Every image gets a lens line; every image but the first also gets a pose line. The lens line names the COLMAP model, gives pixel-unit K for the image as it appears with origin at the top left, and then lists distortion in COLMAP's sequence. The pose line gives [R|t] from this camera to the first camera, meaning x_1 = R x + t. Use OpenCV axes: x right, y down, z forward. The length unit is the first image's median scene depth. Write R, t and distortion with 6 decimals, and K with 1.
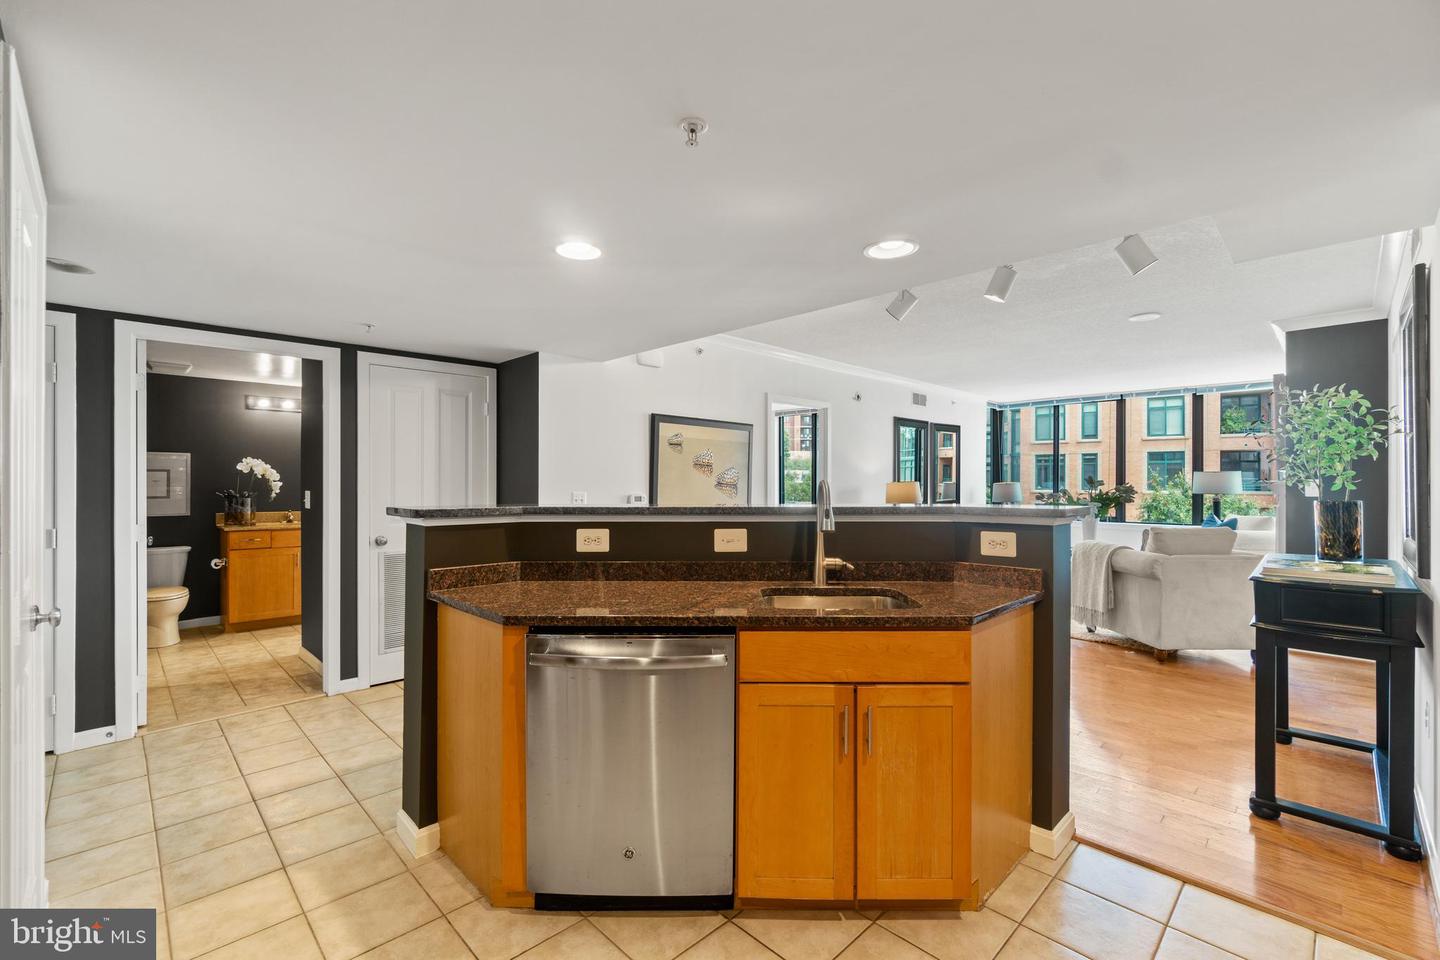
lens RADIAL K [[625.2, 0, 702.9], [0, 625.2, 485.3], [0, 0, 1]] dist [-0.000362, -0.000010]
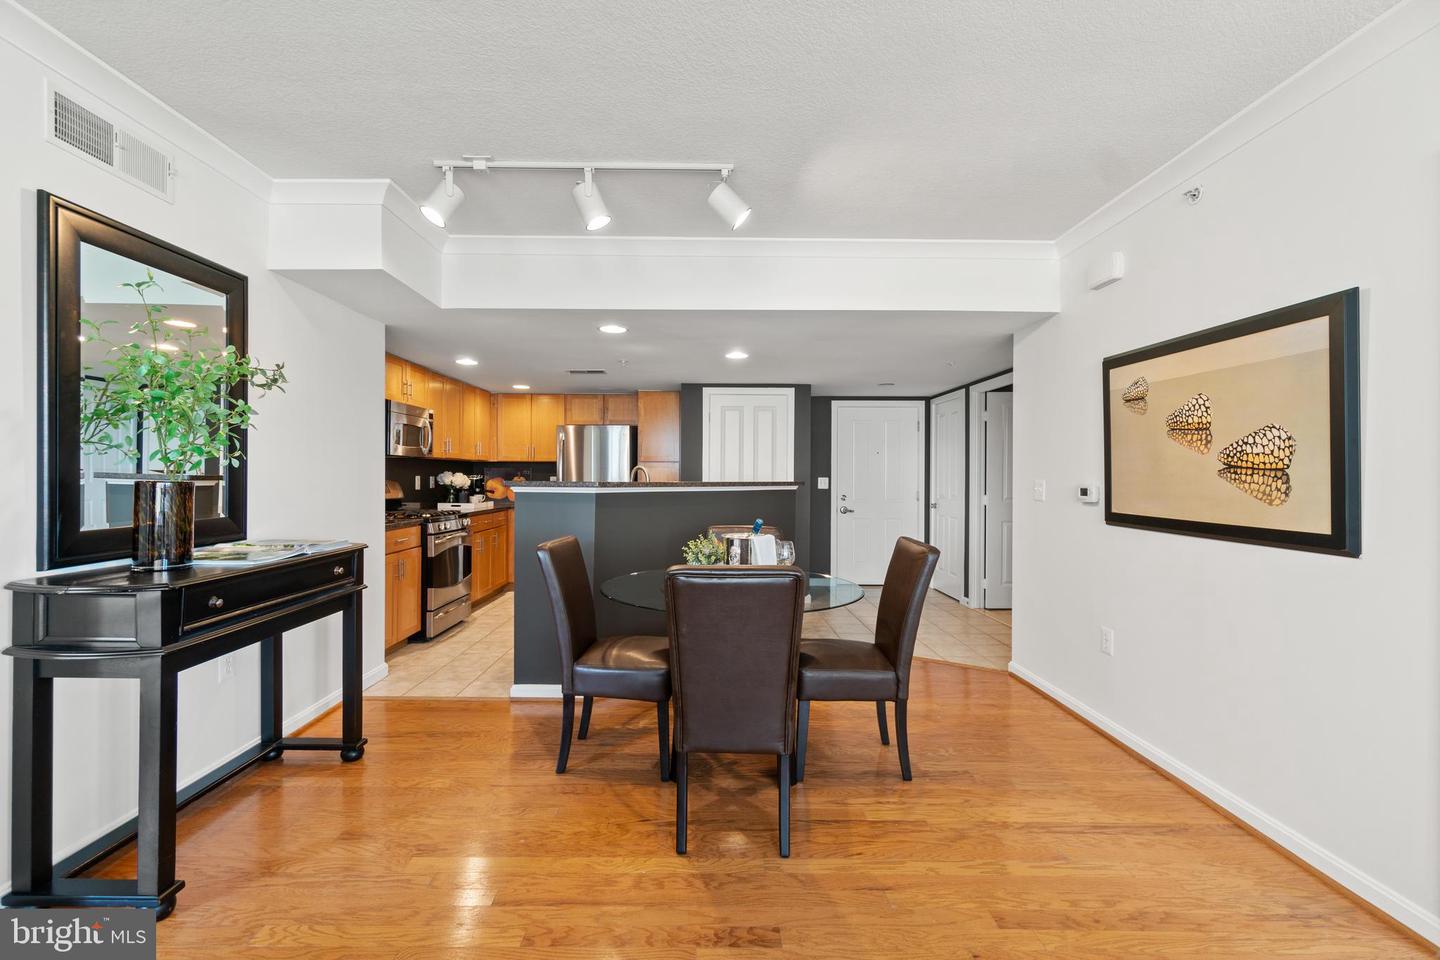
lens RADIAL K [[618.9, 0, 709.3], [0, 618.9, 475.1], [0, 0, 1]] dist [-0.000436, -0.000034]
pose [[-0.692482, -0.005458, -0.721415, 0.352819], [-0.009736, 0.999951, 0.001780, 0.003500], [0.721369, 0.008256, -0.692501, 0.623220]]
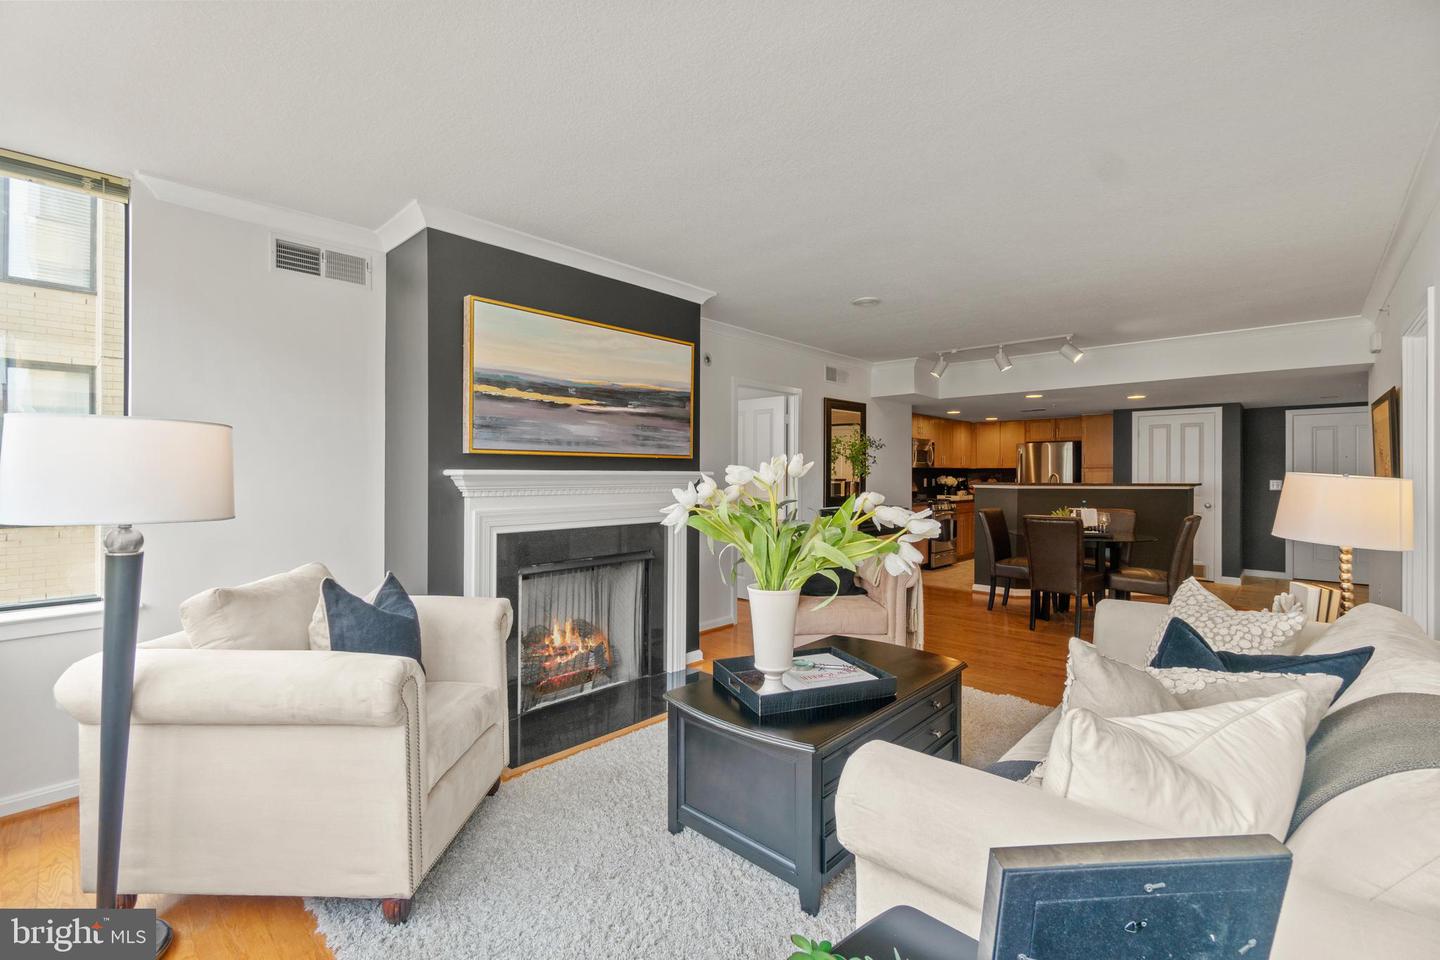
lens RADIAL K [[618.9, 0, 709.3], [0, 618.9, 475.1], [0, 0, 1]] dist [-0.000436, -0.000034]
pose [[-0.999192, -0.003612, -0.040040, 0.519410], [-0.003943, 0.999959, 0.008194, -0.004786], [0.040009, 0.008346, -0.999164, 1.024636]]
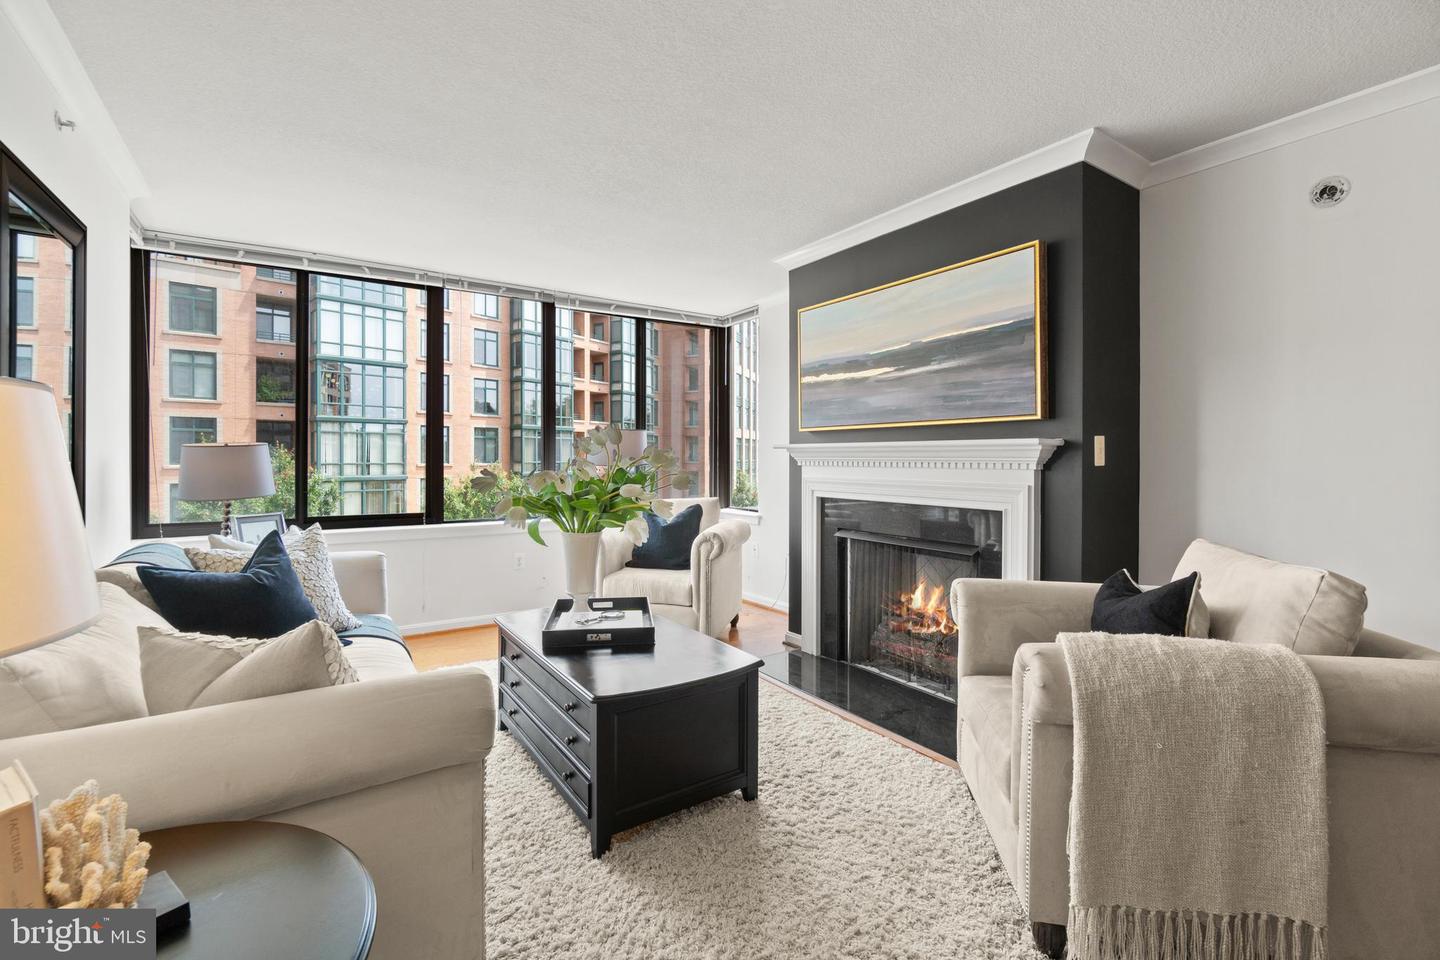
lens RADIAL K [[620.4, 0, 707.9], [0, 620.4, 463.6], [0, 0, 1]] dist [0.000599, -0.000008]
pose [[0.176874, -0.012282, 0.984157, 0.192237], [0.005297, 0.999920, 0.011527, 0.003619], [-0.984219, 0.003175, 0.176925, 0.664325]]
